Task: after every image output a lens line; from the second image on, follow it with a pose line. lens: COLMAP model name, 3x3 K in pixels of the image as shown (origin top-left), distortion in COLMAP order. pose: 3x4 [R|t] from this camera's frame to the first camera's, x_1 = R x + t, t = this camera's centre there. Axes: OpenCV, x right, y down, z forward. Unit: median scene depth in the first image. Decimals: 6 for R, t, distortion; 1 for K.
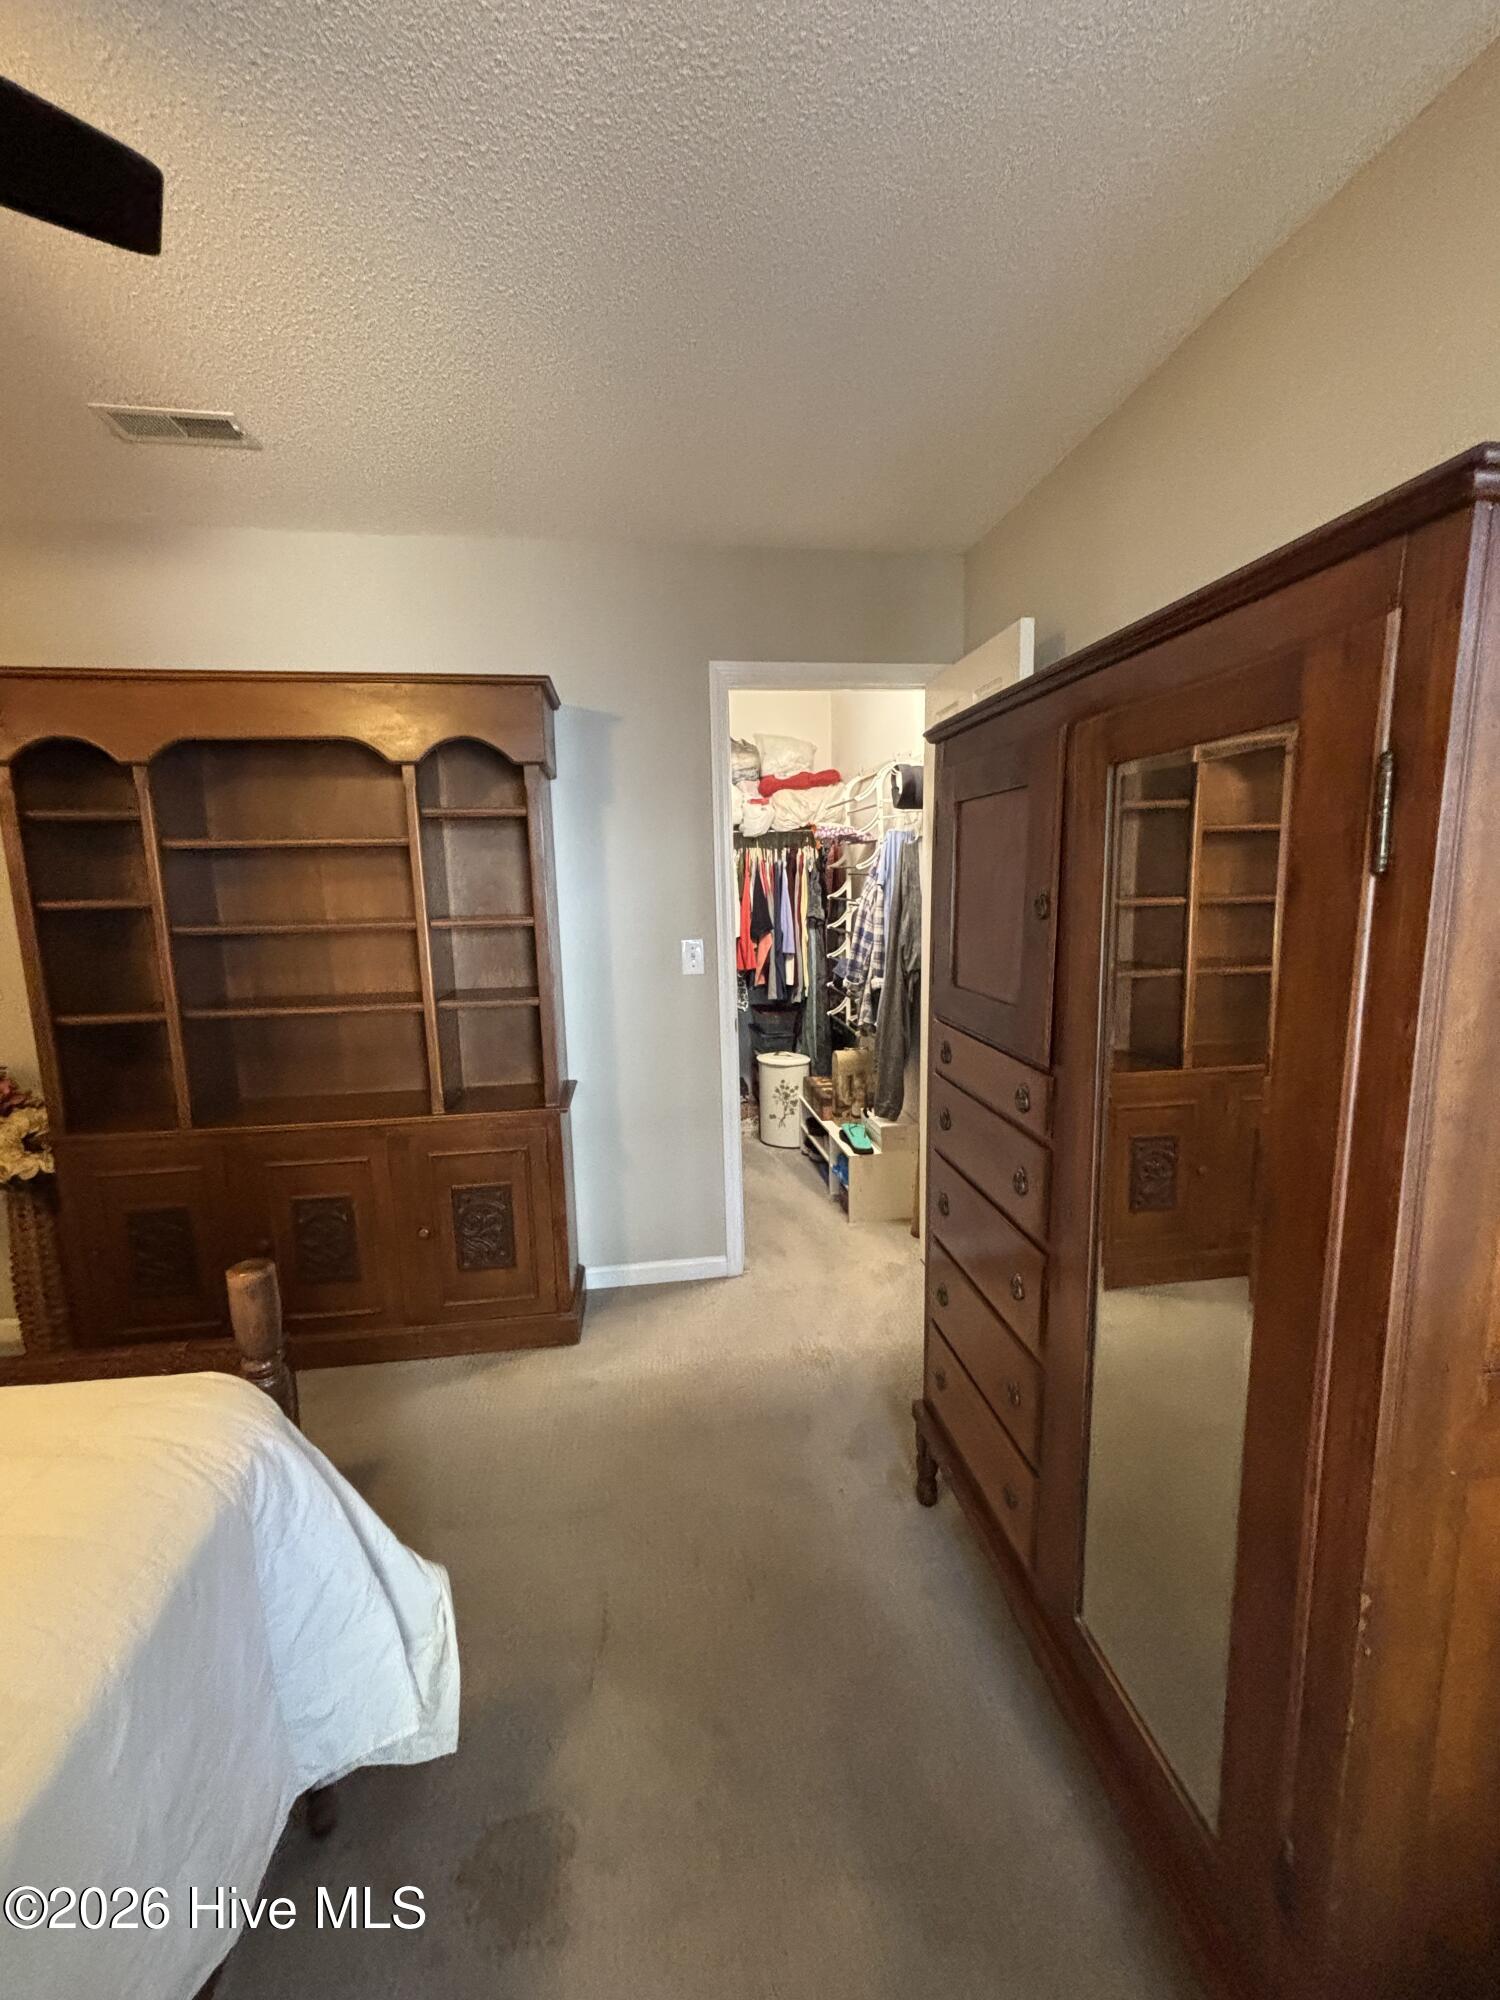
lens RADIAL K [[804.2, 0, 750.0], [0, 804.2, 1000.0], [0, 0, 1]] dist [-0.001899, 0.000280]
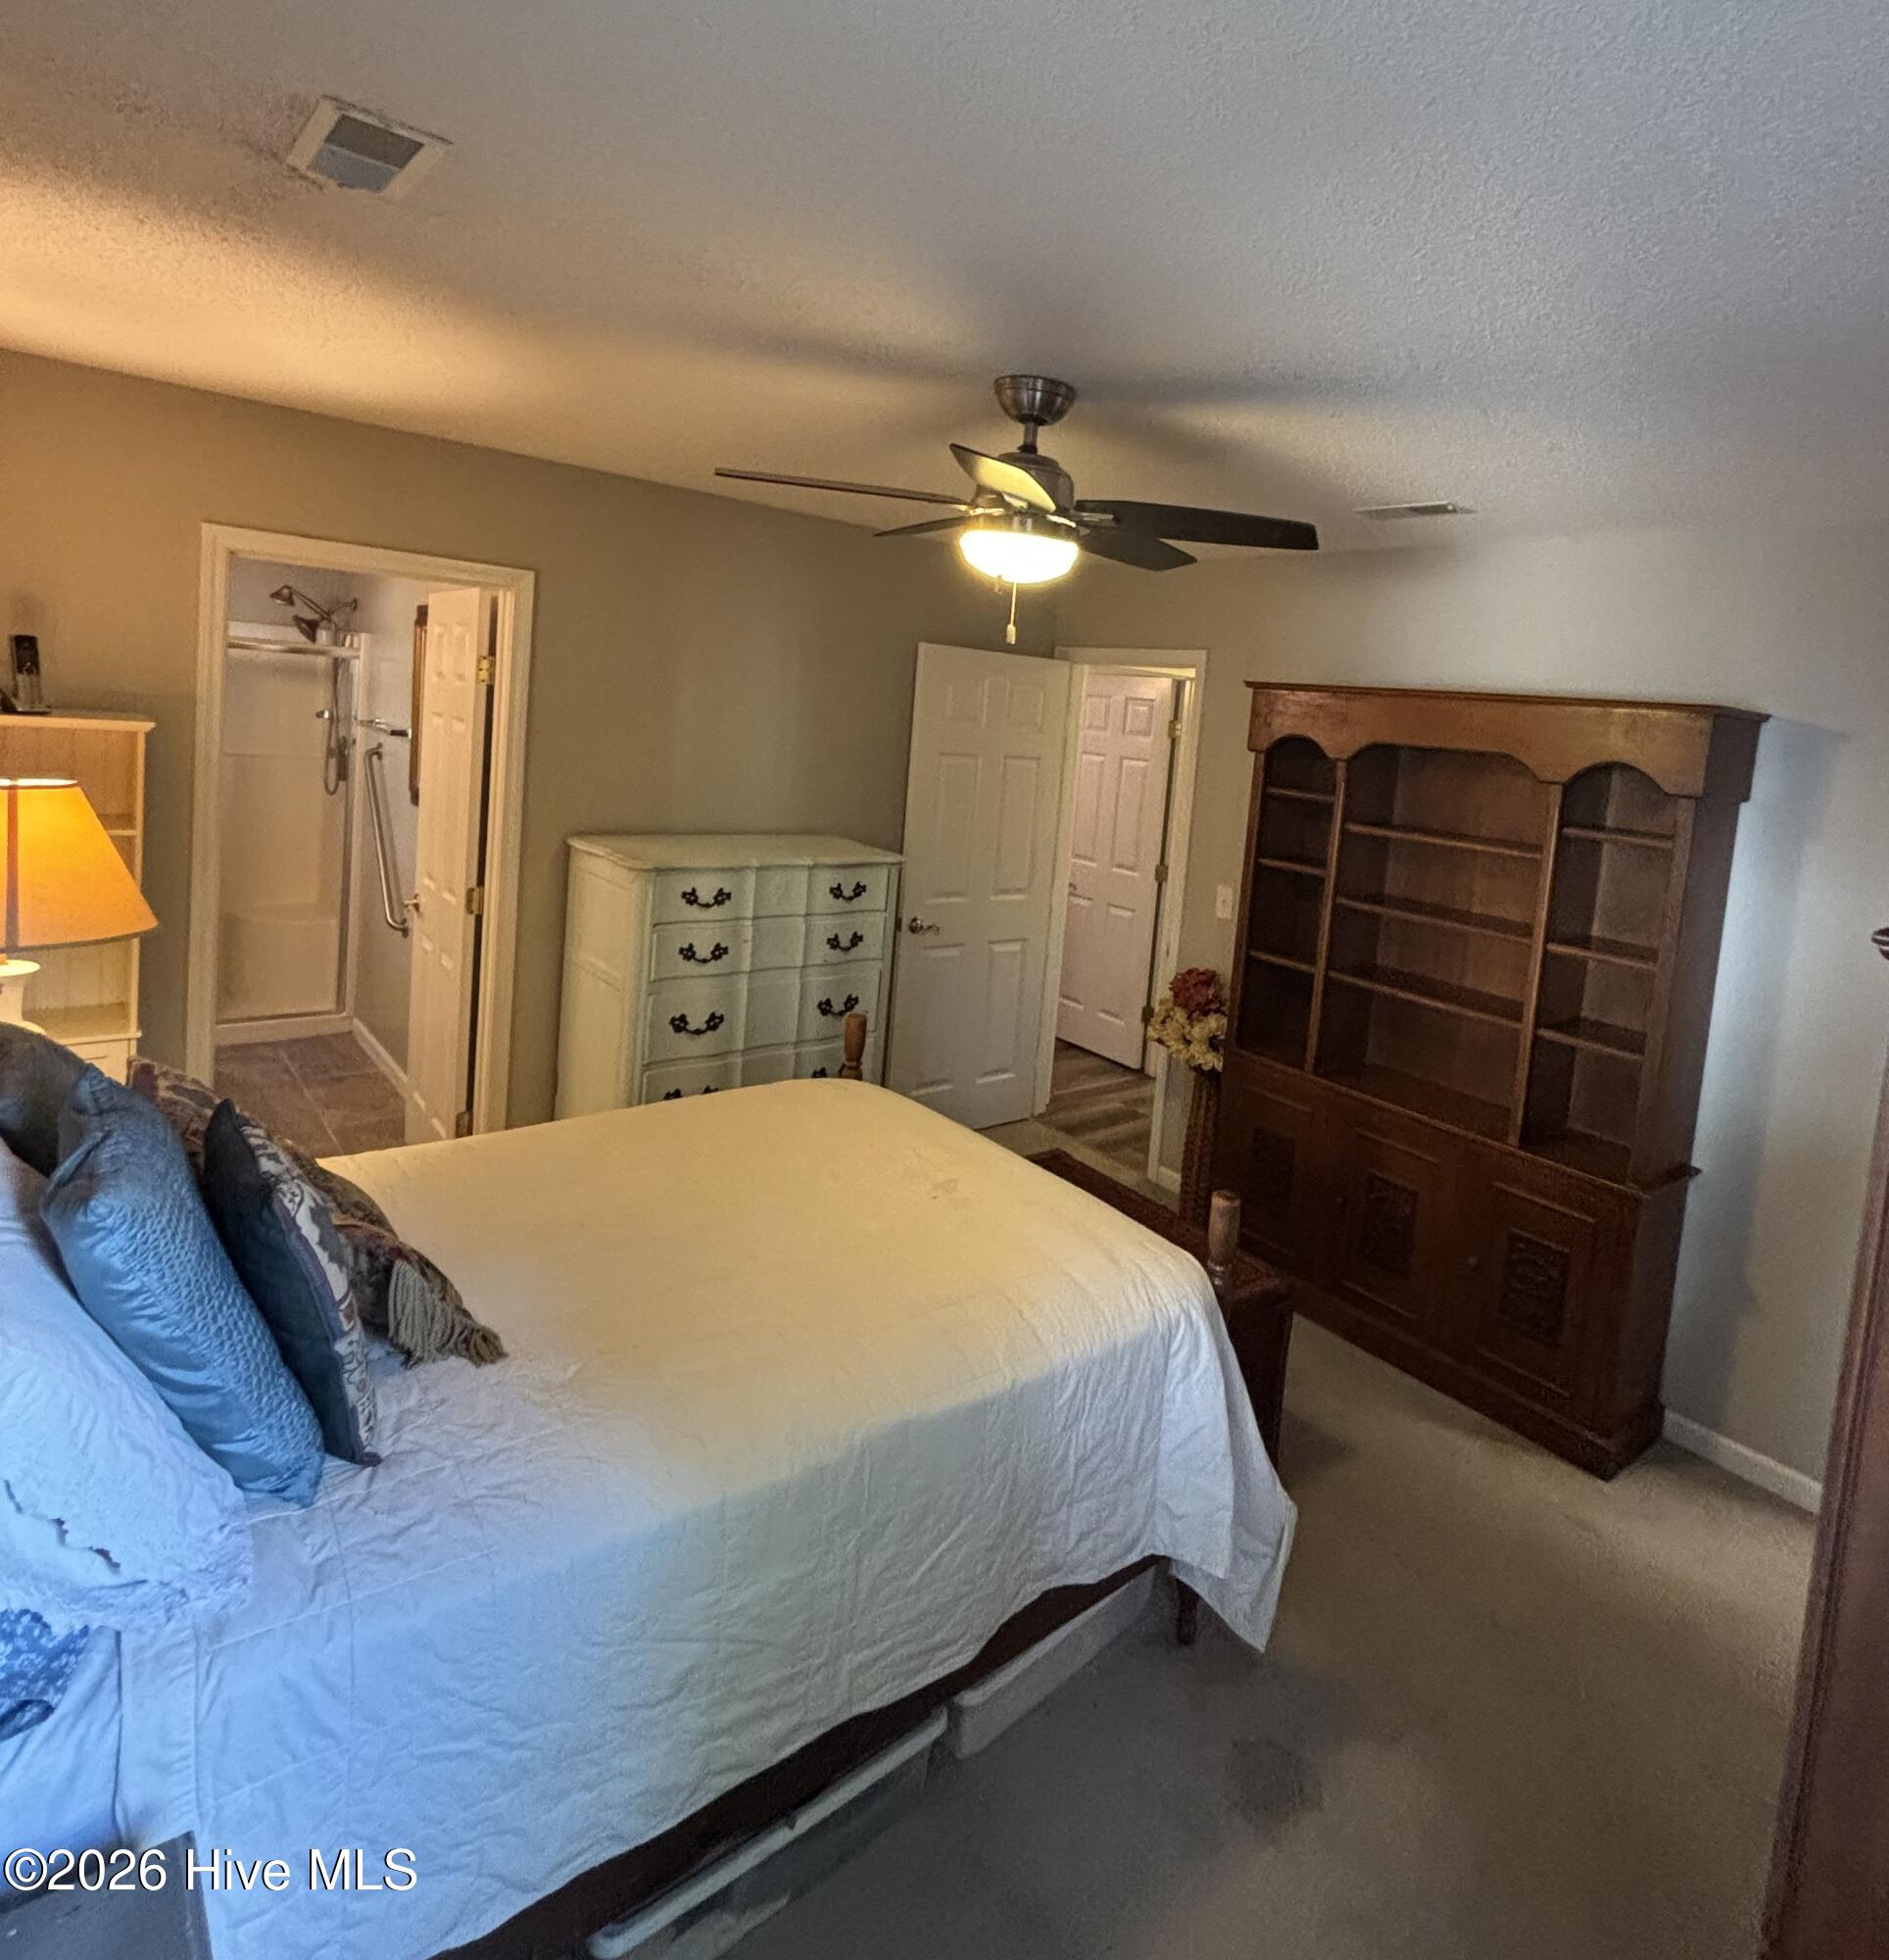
lens RADIAL K [[1143.8, 0, 1049.1], [0, 1143.8, 800.5], [0, 0, 1]] dist [-0.029225, 0.000598]
pose [[0.532115, 0.132312, -0.836270, 0.393584], [-0.225319, 0.974225, 0.010770, -0.147895], [0.816140, 0.182697, 0.548212, -0.240846]]
